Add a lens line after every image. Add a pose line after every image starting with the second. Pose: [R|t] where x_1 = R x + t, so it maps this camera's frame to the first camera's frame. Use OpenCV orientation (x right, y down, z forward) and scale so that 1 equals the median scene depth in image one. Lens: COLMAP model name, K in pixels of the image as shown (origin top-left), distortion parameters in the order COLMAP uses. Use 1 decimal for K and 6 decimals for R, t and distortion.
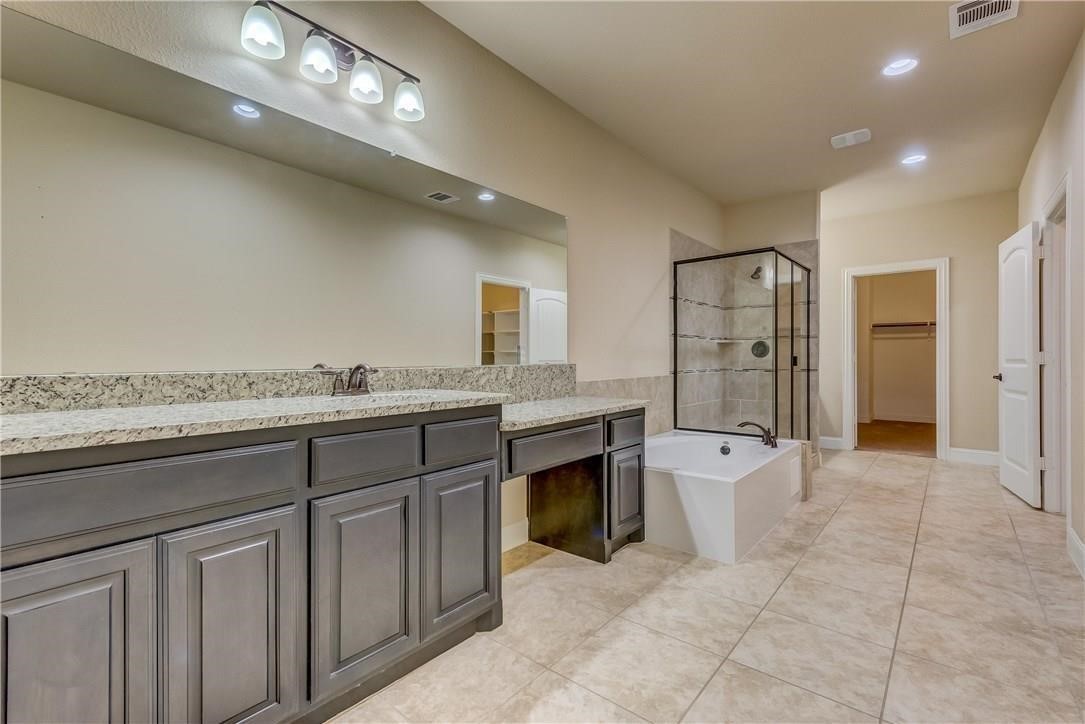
lens RADIAL K [[468.3, 0, 547.1], [0, 468.3, 361.8], [0, 0, 1]] dist [0.009279, -0.001394]
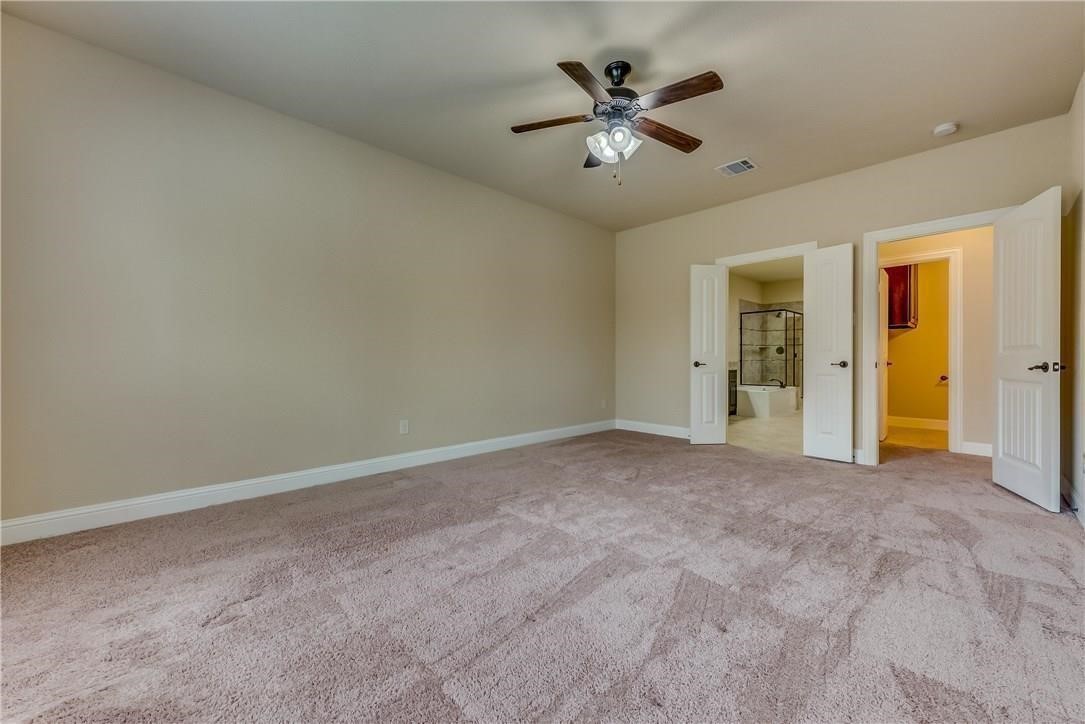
lens RADIAL K [[424.3, 0, 542.5], [0, 424.3, 359.6], [0, 0, 1]] dist [0.011573, -0.000542]
pose [[0.995354, 0.000703, -0.096280, -0.464324], [-0.001303, 0.999980, -0.006169, 0.029506], [0.096273, 0.006266, 0.995335, -1.099676]]
